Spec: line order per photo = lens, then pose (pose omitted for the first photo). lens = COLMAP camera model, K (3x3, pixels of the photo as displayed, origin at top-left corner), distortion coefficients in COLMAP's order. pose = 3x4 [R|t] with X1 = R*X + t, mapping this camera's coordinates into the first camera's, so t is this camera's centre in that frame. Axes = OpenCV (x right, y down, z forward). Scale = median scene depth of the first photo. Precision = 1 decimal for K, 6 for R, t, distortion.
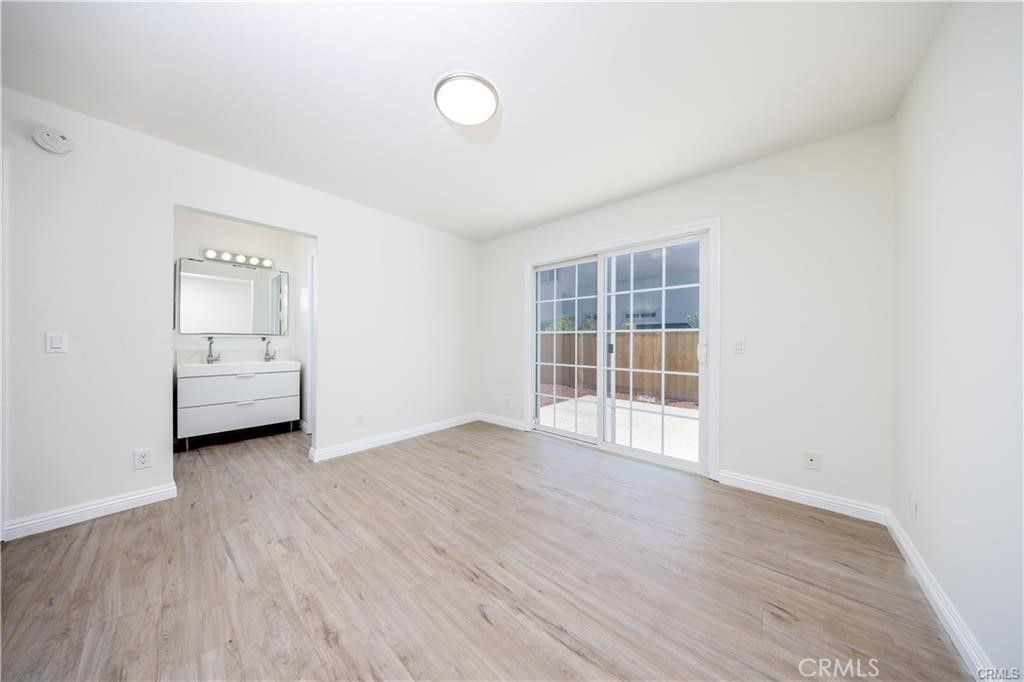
lens RADIAL K [[306.4, 0, 507.4], [0, 306.4, 338.9], [0, 0, 1]] dist [-0.002420, -0.000339]
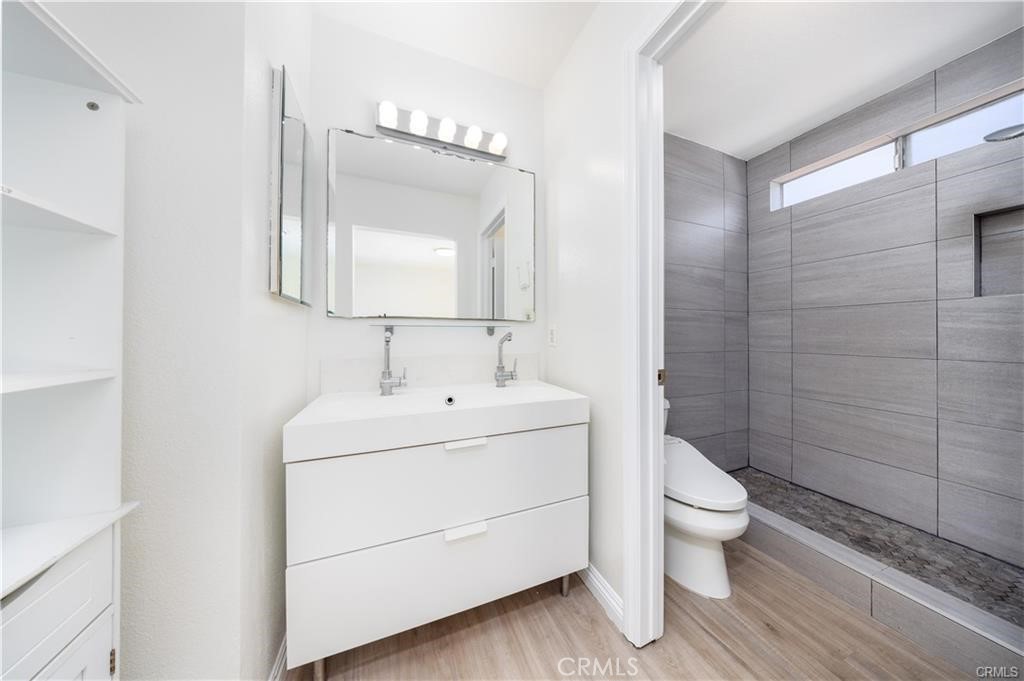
lens RADIAL K [[306.4, 0, 518.3], [0, 306.4, 336.1], [0, 0, 1]] dist [-0.002420, -0.000339]
pose [[0.904136, -0.001083, -0.427244, -0.604930], [0.003872, 0.999976, 0.005660, 0.006099], [0.427228, -0.006772, 0.904119, 0.662959]]
